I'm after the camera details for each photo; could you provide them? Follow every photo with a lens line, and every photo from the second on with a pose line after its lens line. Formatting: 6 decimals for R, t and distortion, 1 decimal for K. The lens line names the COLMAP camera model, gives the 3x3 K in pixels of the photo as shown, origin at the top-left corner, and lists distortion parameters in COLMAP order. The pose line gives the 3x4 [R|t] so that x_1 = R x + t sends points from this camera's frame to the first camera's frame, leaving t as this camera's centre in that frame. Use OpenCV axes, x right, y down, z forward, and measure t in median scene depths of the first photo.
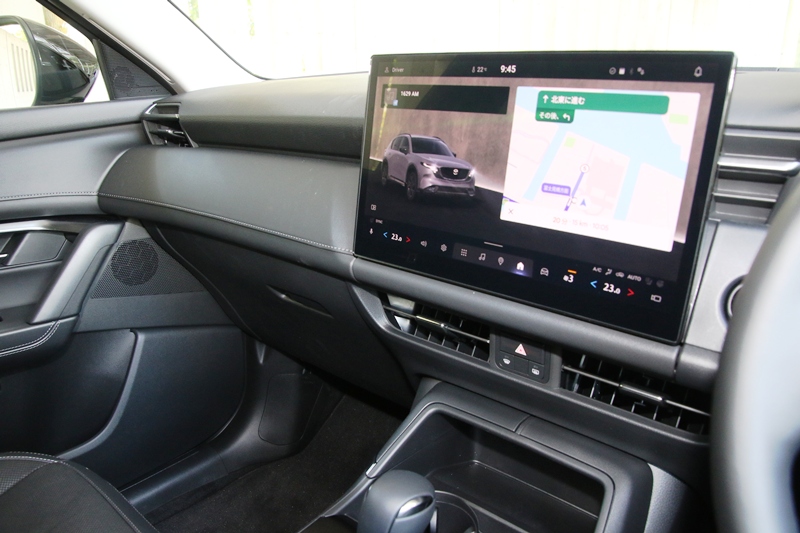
lens RADIAL K [[602.9, 0, 402.5], [0, 602.9, 264.3], [0, 0, 1]] dist [-0.065565, 0.002290]
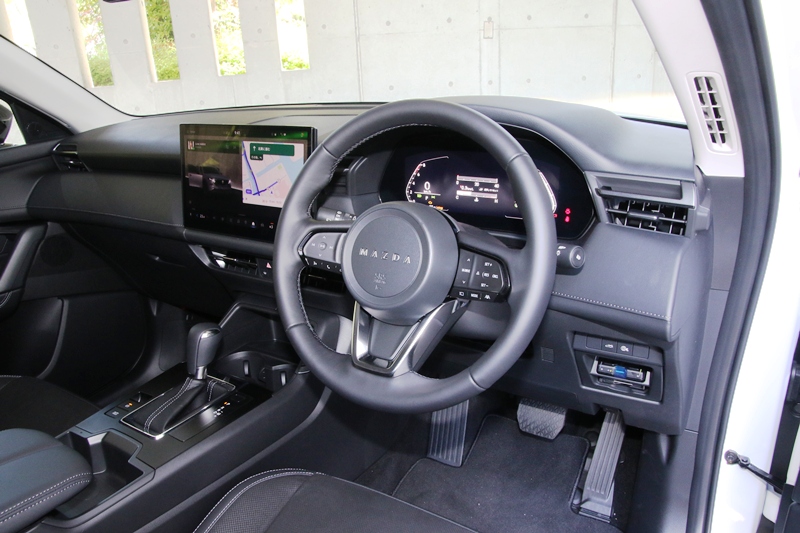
lens RADIAL K [[602.9, 0, 398.3], [0, 602.9, 269.3], [0, 0, 1]] dist [-0.065565, 0.002290]
pose [[0.985902, -0.102633, 0.132154, 0.279042], [0.096131, 0.993865, 0.054687, 0.067331], [-0.136956, -0.041212, 0.989719, -0.838907]]
